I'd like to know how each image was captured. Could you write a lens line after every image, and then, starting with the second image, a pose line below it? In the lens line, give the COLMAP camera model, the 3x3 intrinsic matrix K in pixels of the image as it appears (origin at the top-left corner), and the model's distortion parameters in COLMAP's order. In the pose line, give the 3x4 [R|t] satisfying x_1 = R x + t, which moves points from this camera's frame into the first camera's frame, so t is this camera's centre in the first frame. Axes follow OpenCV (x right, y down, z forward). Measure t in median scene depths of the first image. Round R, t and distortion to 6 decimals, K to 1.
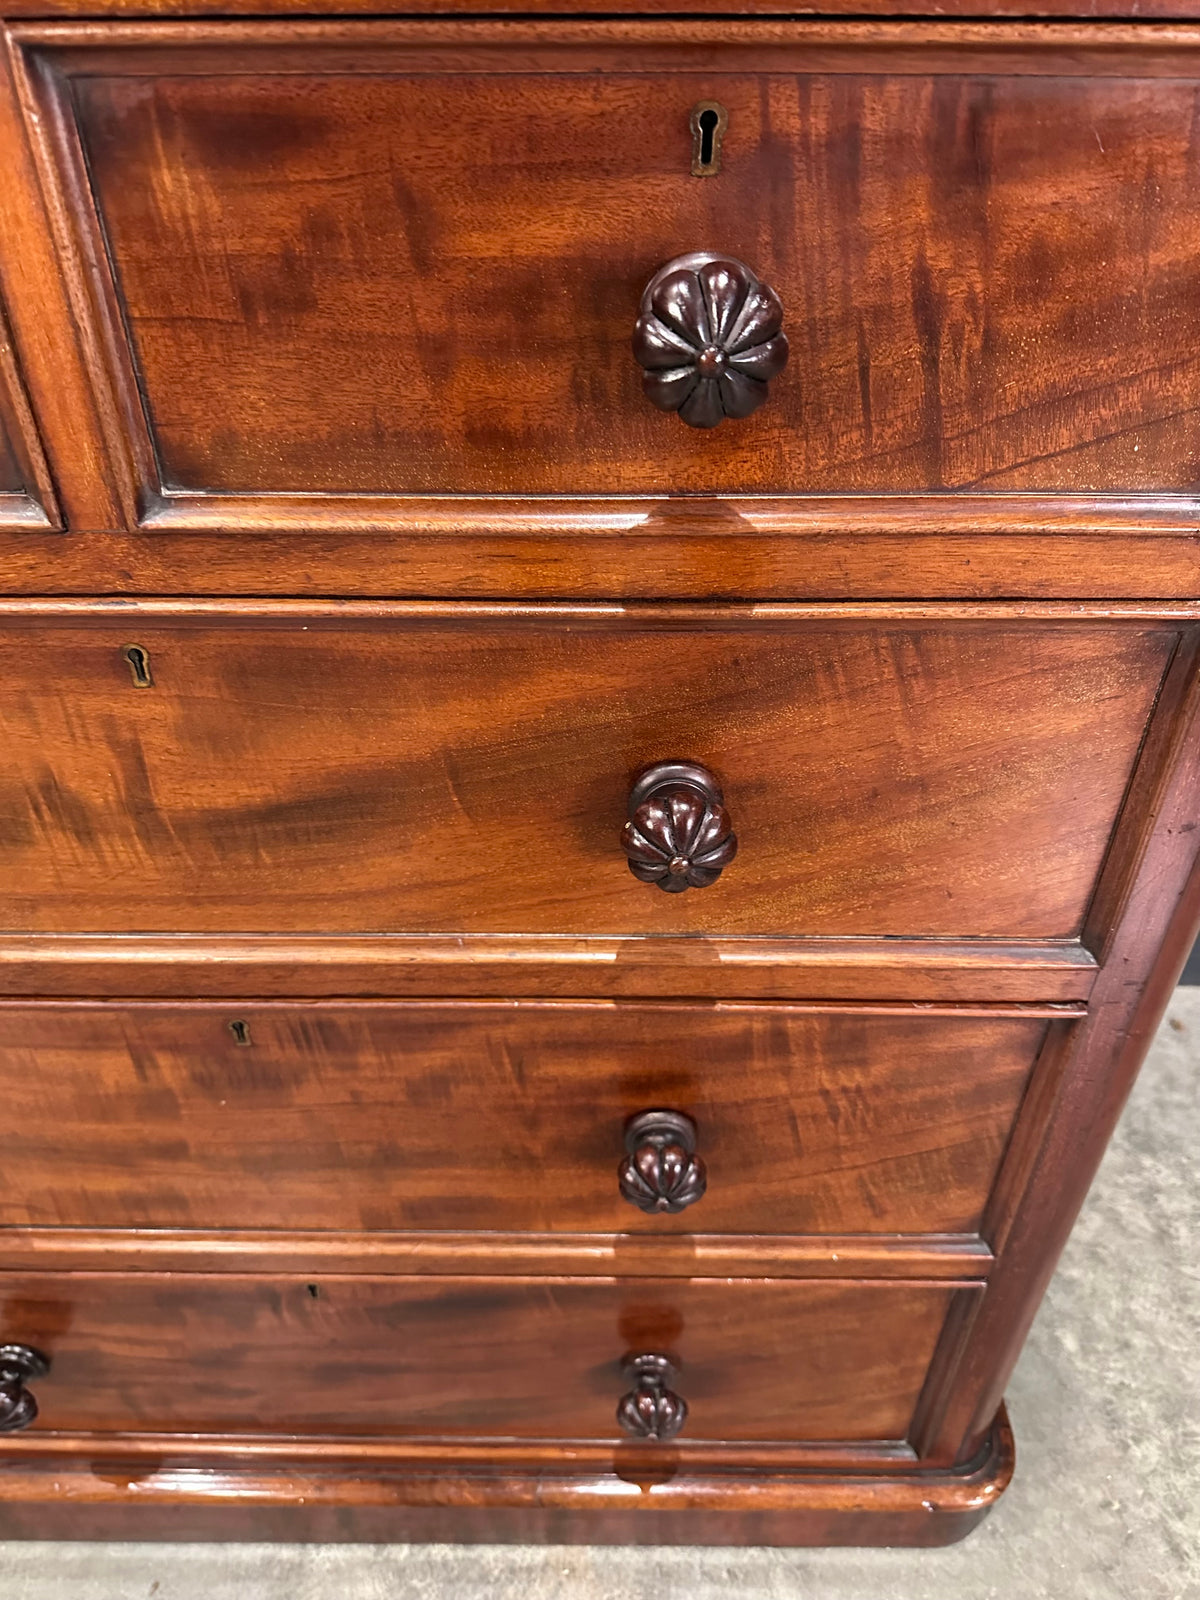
lens RADIAL K [[1153.9, 0, 616.3], [0, 1153.9, 789.4], [0, 0, 1]] dist [0.026470, -0.057079]
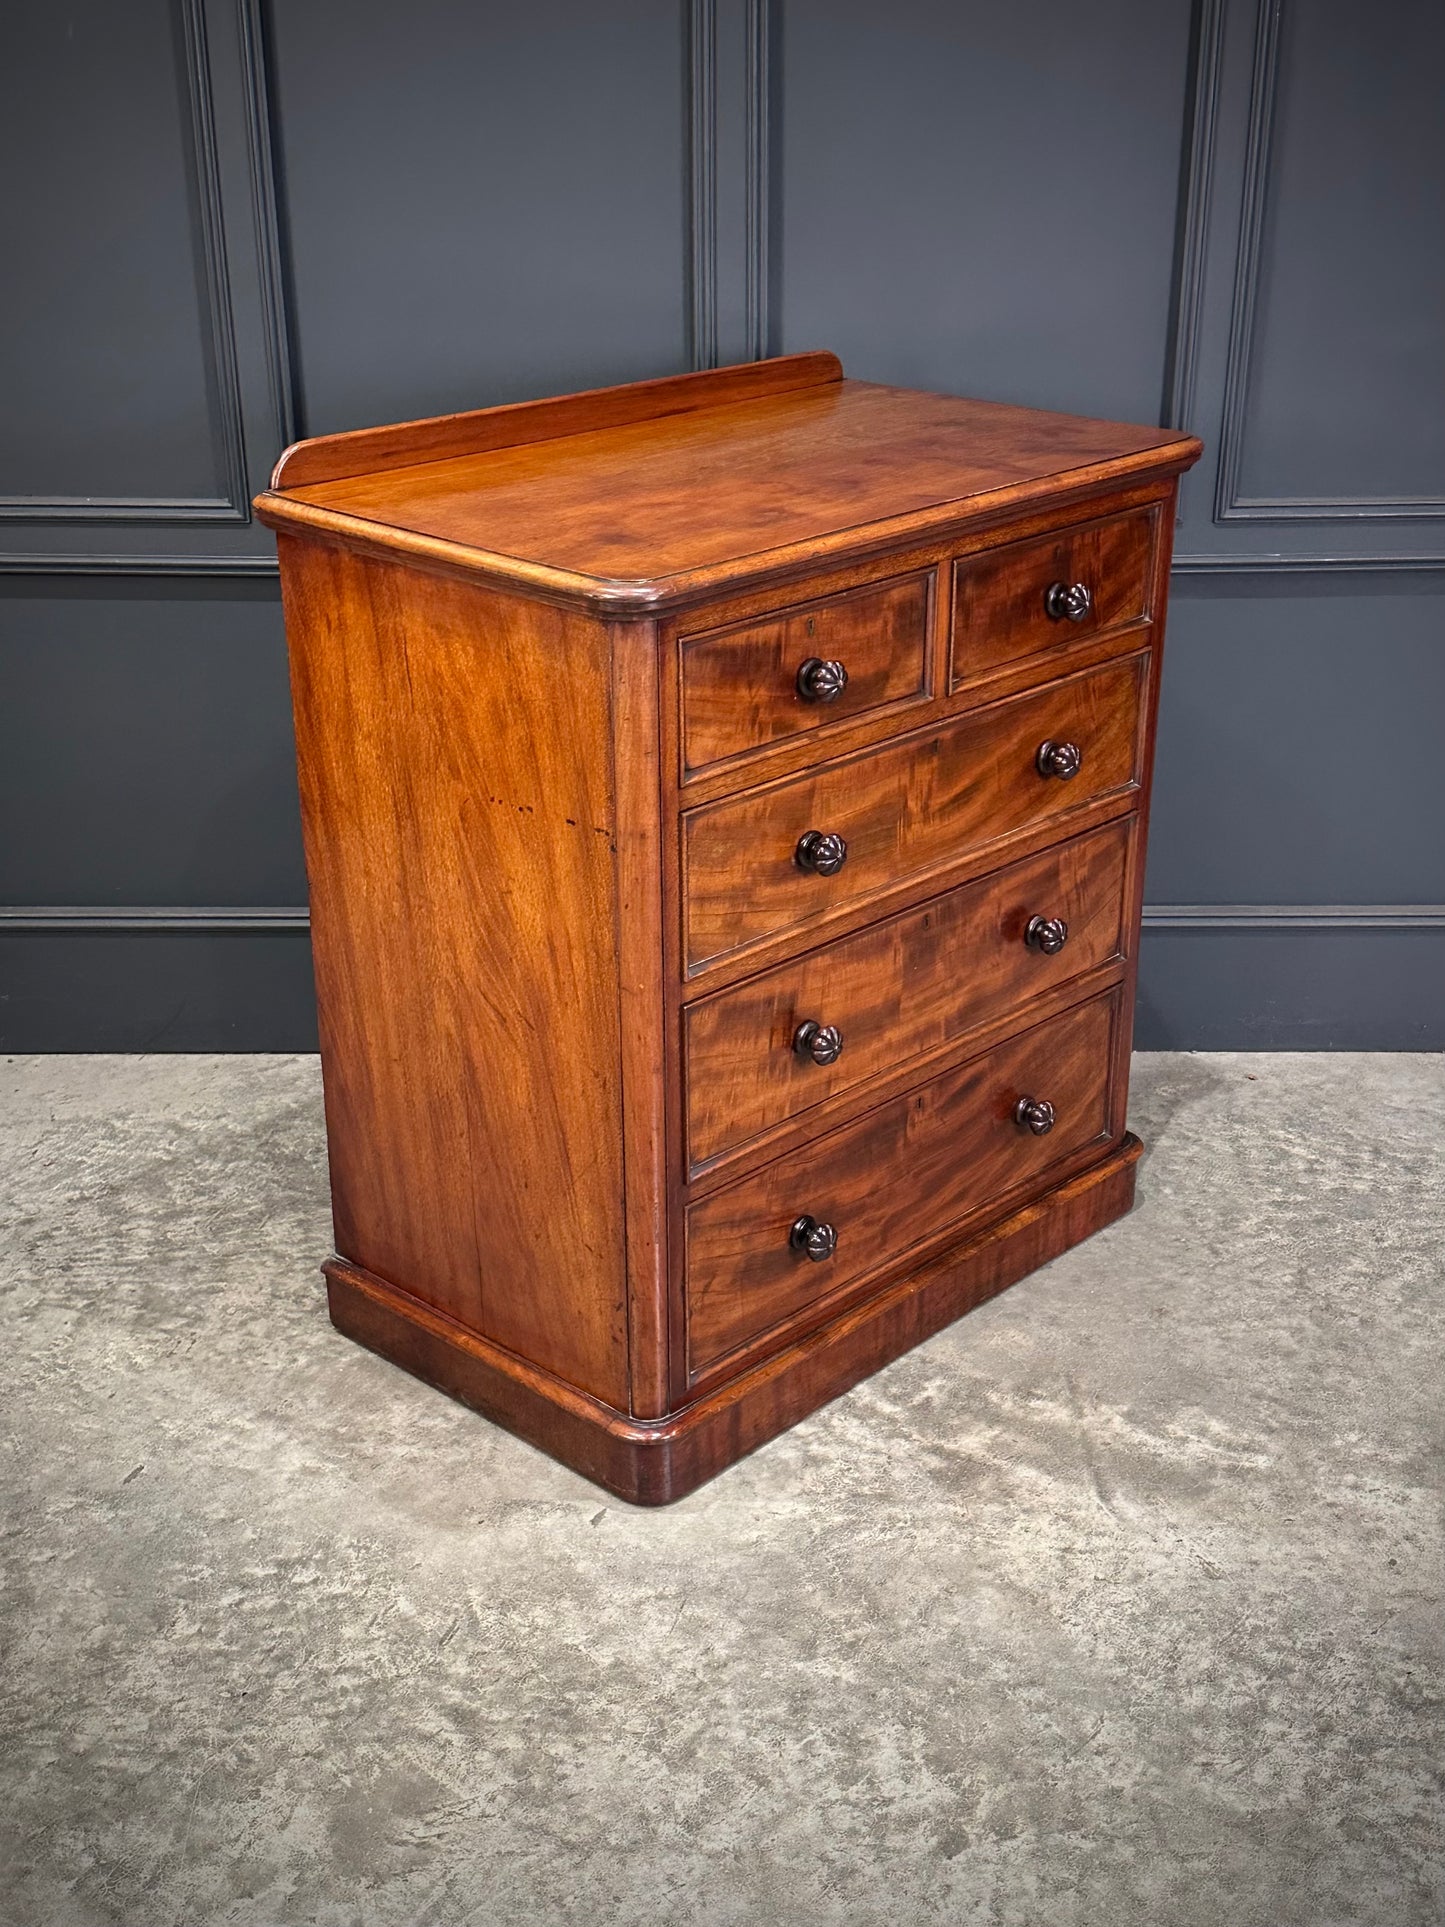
lens RADIAL K [[2391.8, 0, 740.6], [0, 2391.8, 994.0], [0, 0, 1]] dist [0.056300, 0.000000]
pose [[0.999671, -0.015866, 0.020152, -0.496318], [0.019666, 0.978545, -0.205091, 1.750453], [-0.016466, 0.205420, 0.978535, -4.465307]]
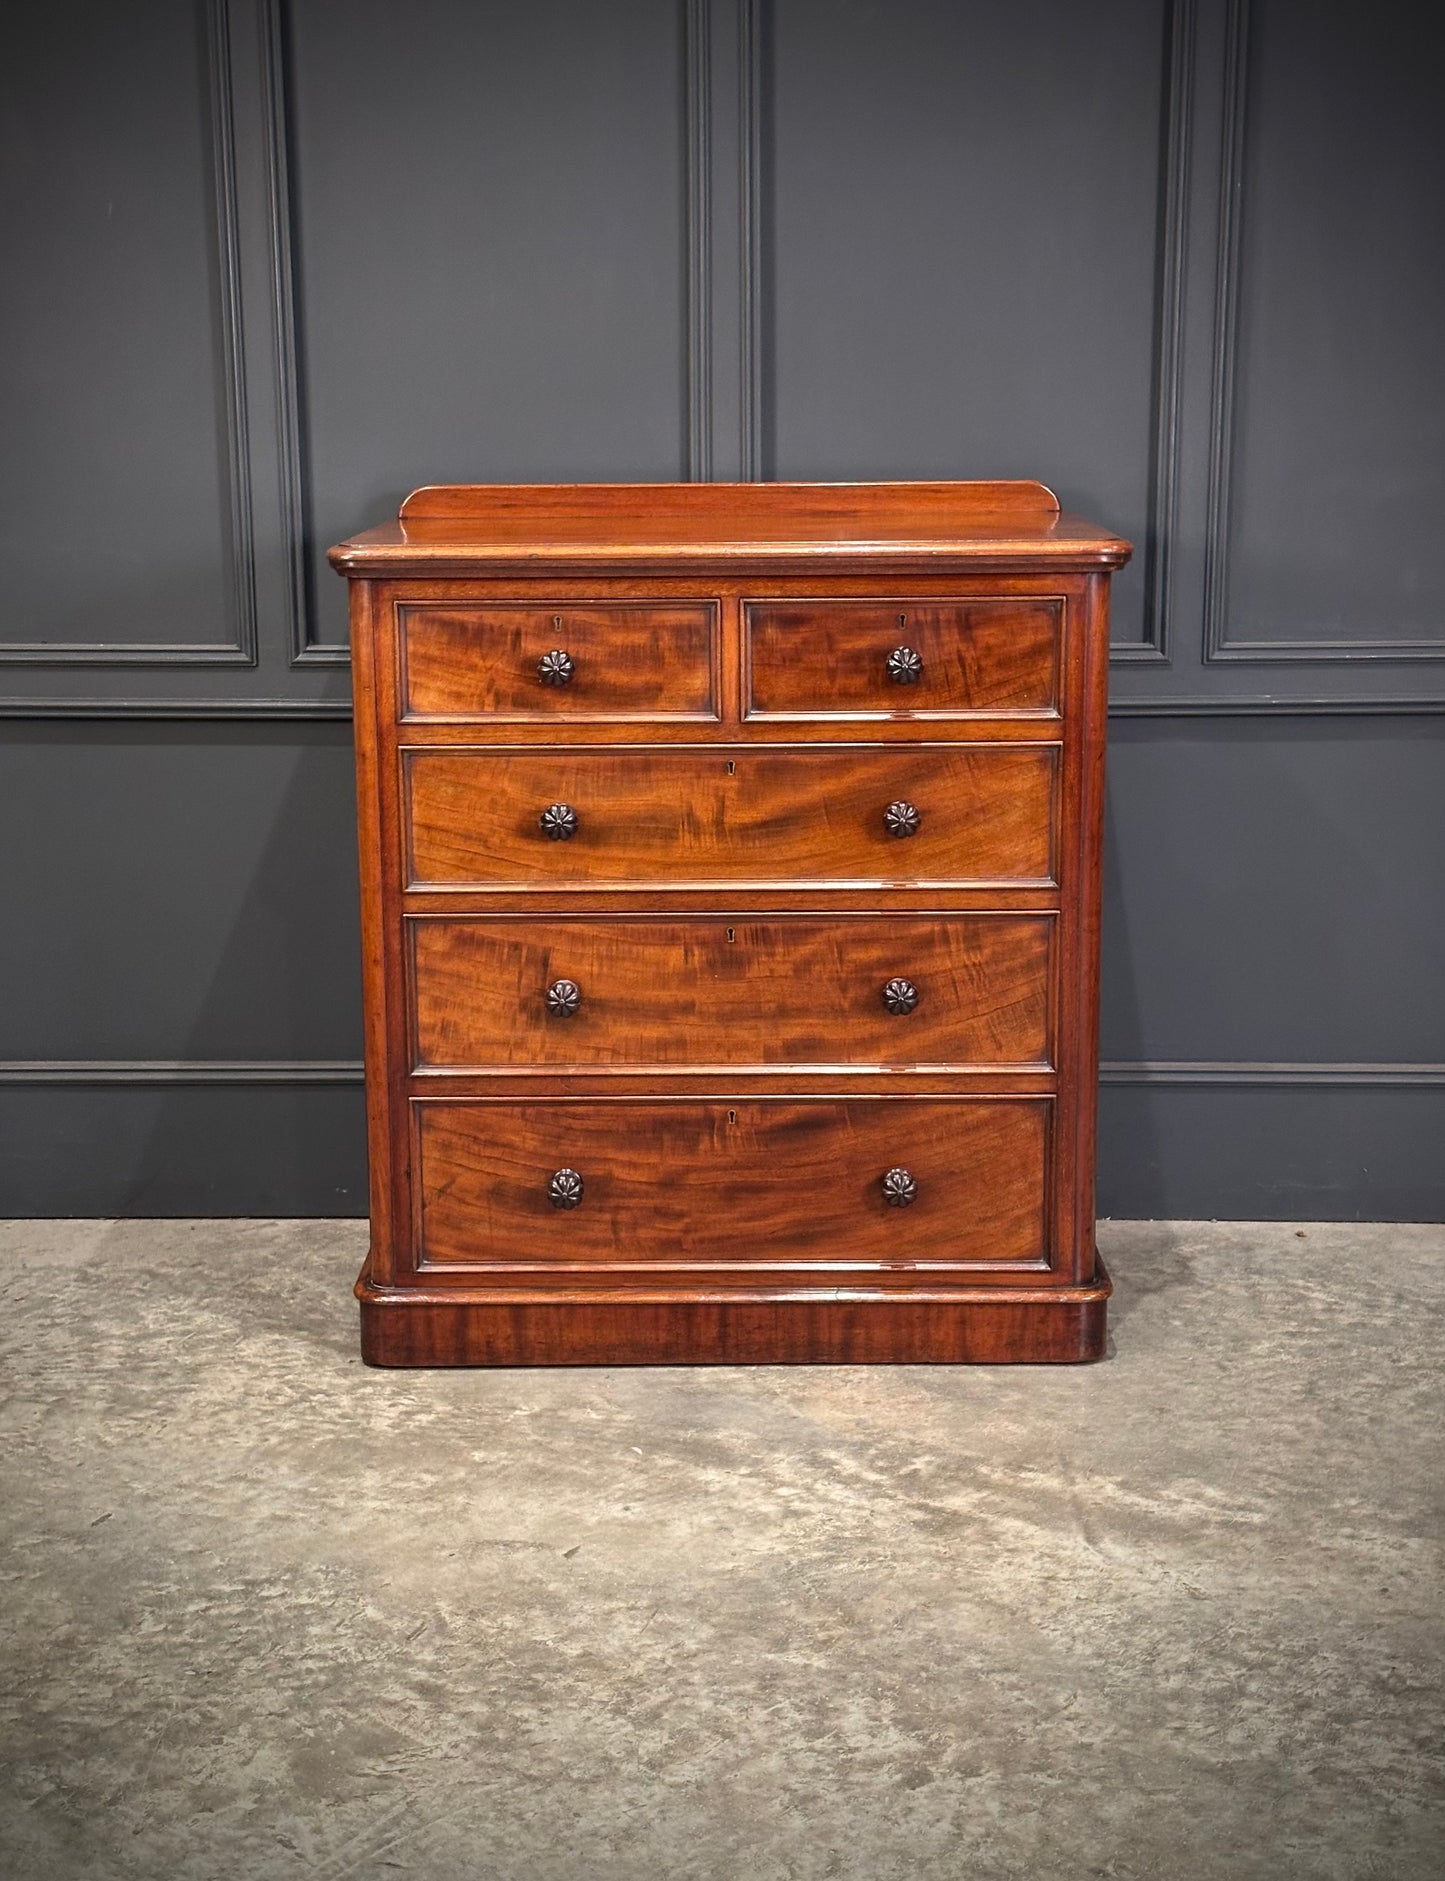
lens RADIAL K [[2845.4, 0, 706.6], [0, 2845.4, 870.0], [0, 0, 1]] dist [0.059908, 0.000000]
pose [[0.999927, -0.010126, -0.006636, -0.376774], [0.006262, 0.901697, -0.432323, 3.103836], [0.010361, 0.432250, 0.901694, -5.224476]]
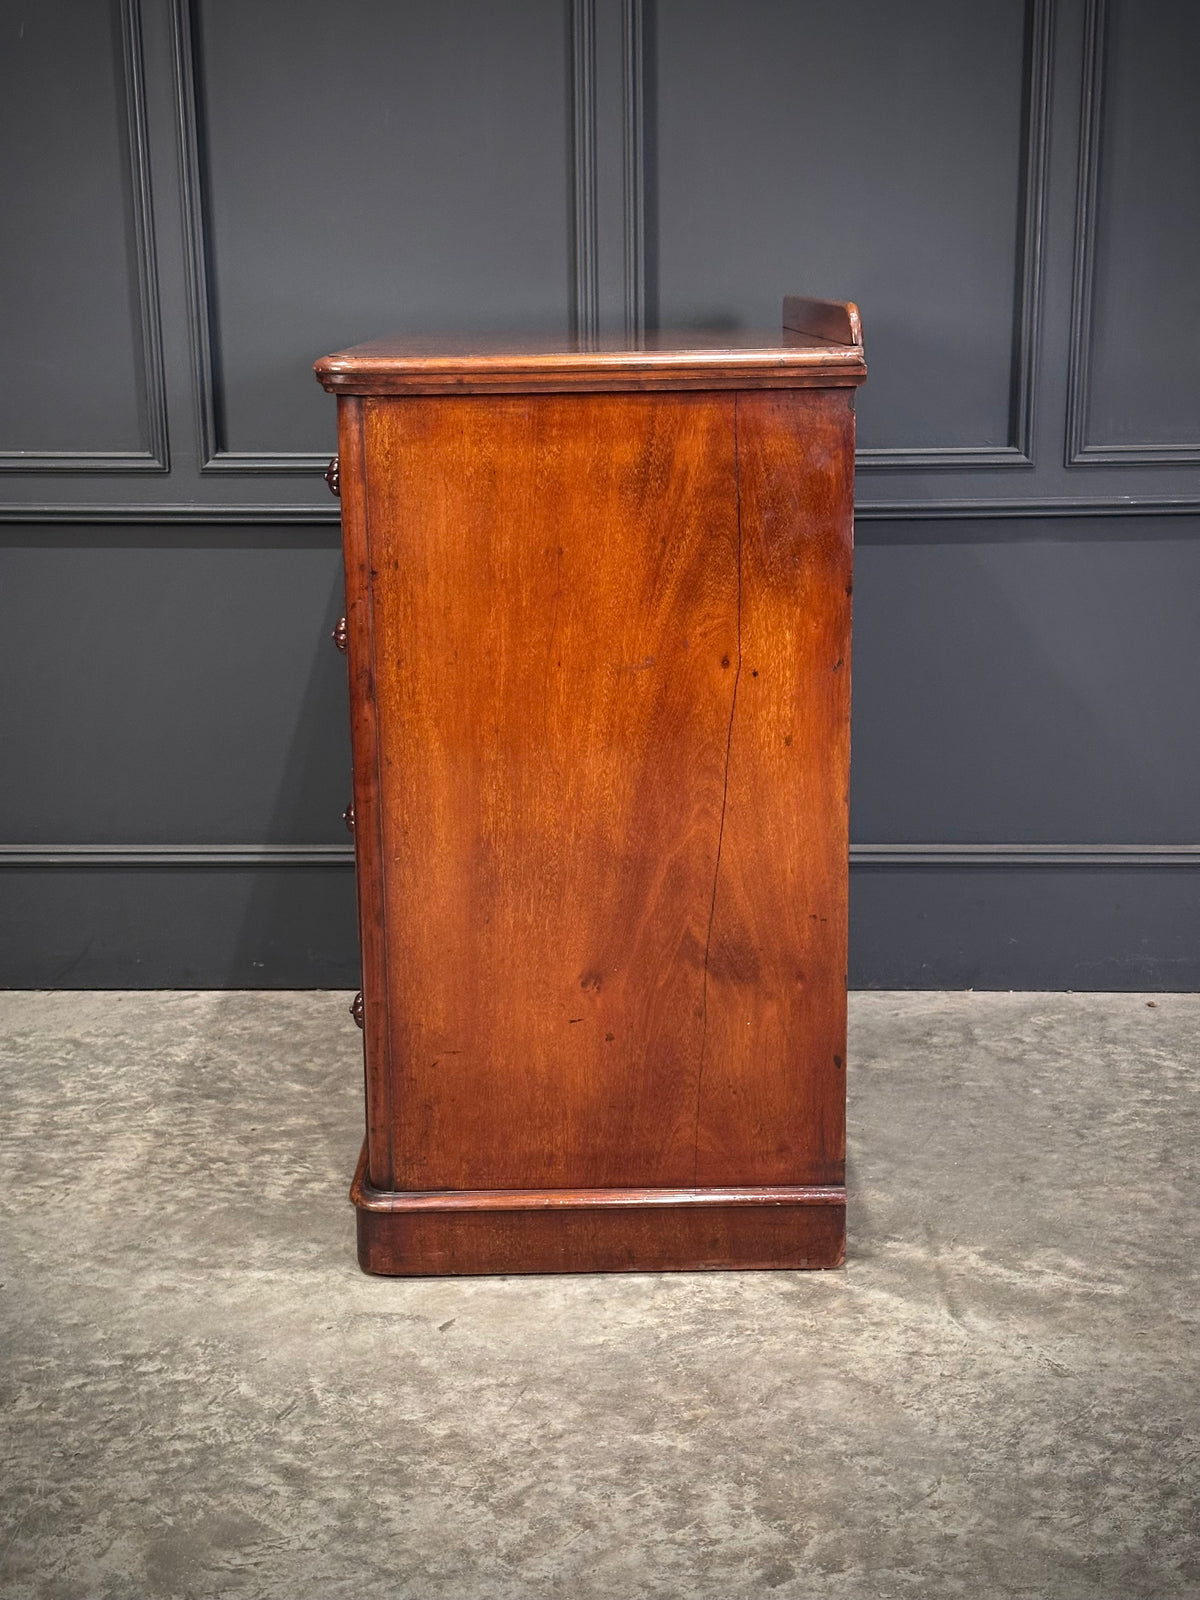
lens RADIAL K [[2315.4, 0, 614.1], [0, 2315.4, 801.5], [0, 0, 1]] dist [0.061997, 0.000000]
pose [[0.999767, -0.011595, -0.018209, -0.249323], [0.003674, 0.922587, -0.385770, 2.686738], [0.021272, 0.385614, 0.922415, -4.224179]]
